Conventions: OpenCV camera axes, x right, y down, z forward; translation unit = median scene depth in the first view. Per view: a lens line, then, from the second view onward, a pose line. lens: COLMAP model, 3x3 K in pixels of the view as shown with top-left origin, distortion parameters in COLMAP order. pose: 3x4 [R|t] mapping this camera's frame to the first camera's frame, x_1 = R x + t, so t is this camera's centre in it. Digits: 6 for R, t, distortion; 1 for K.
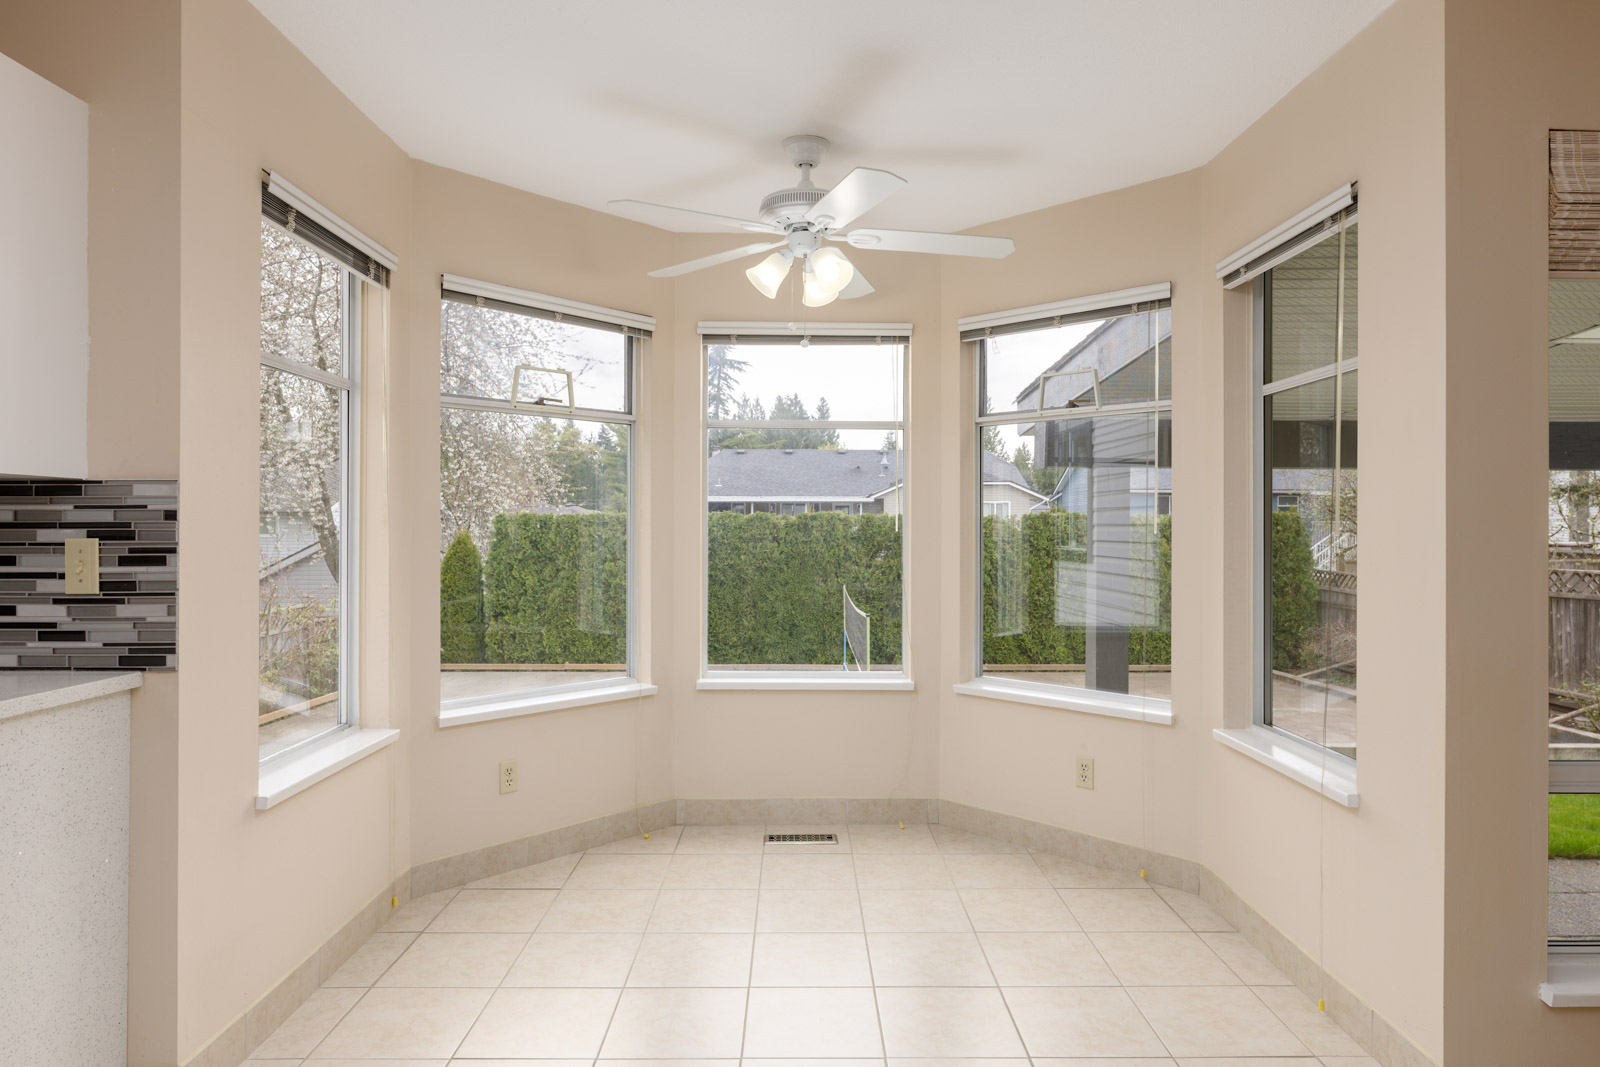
lens RADIAL K [[933.7, 0, 813.3], [0, 933.7, 525.6], [0, 0, 1]] dist [0.002933, 0.000576]
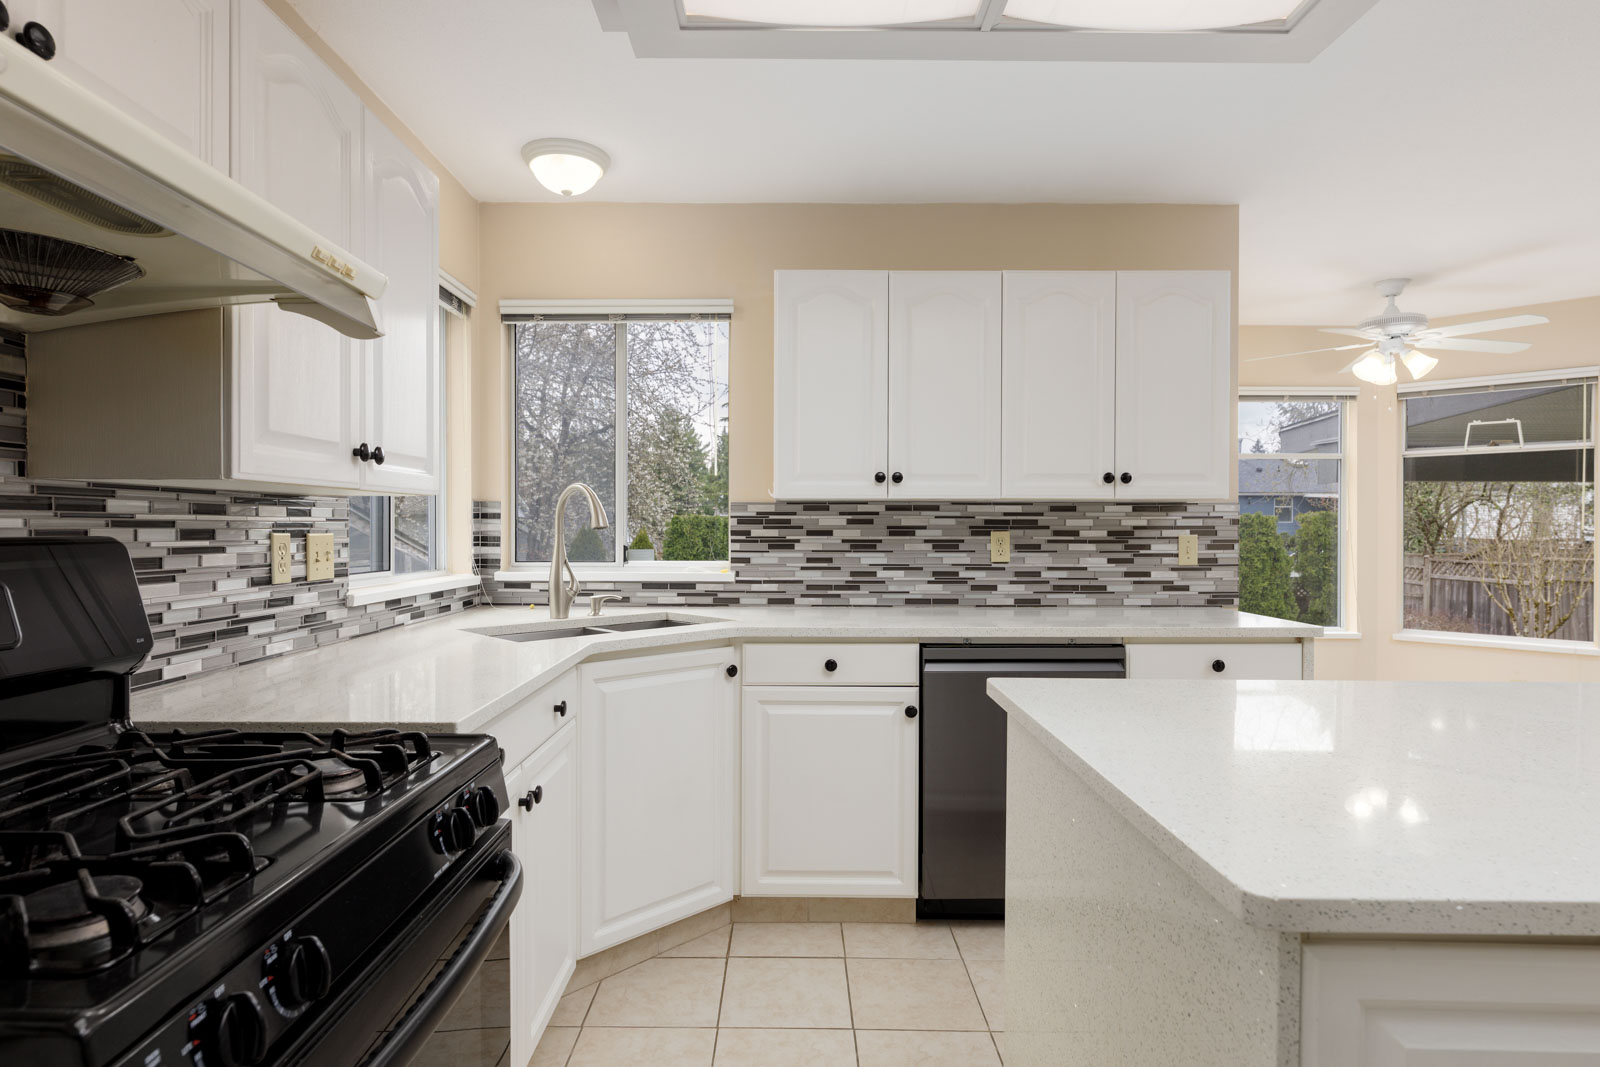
lens RADIAL K [[828.0, 0, 794.7], [0, 828.0, 538.0], [0, 0, 1]] dist [-0.024810, -0.000116]
pose [[0.999580, -0.003455, -0.028770, -1.498572], [0.003909, 0.999868, 0.015743, -0.008103], [0.028712, -0.015849, 0.999462, -0.623664]]
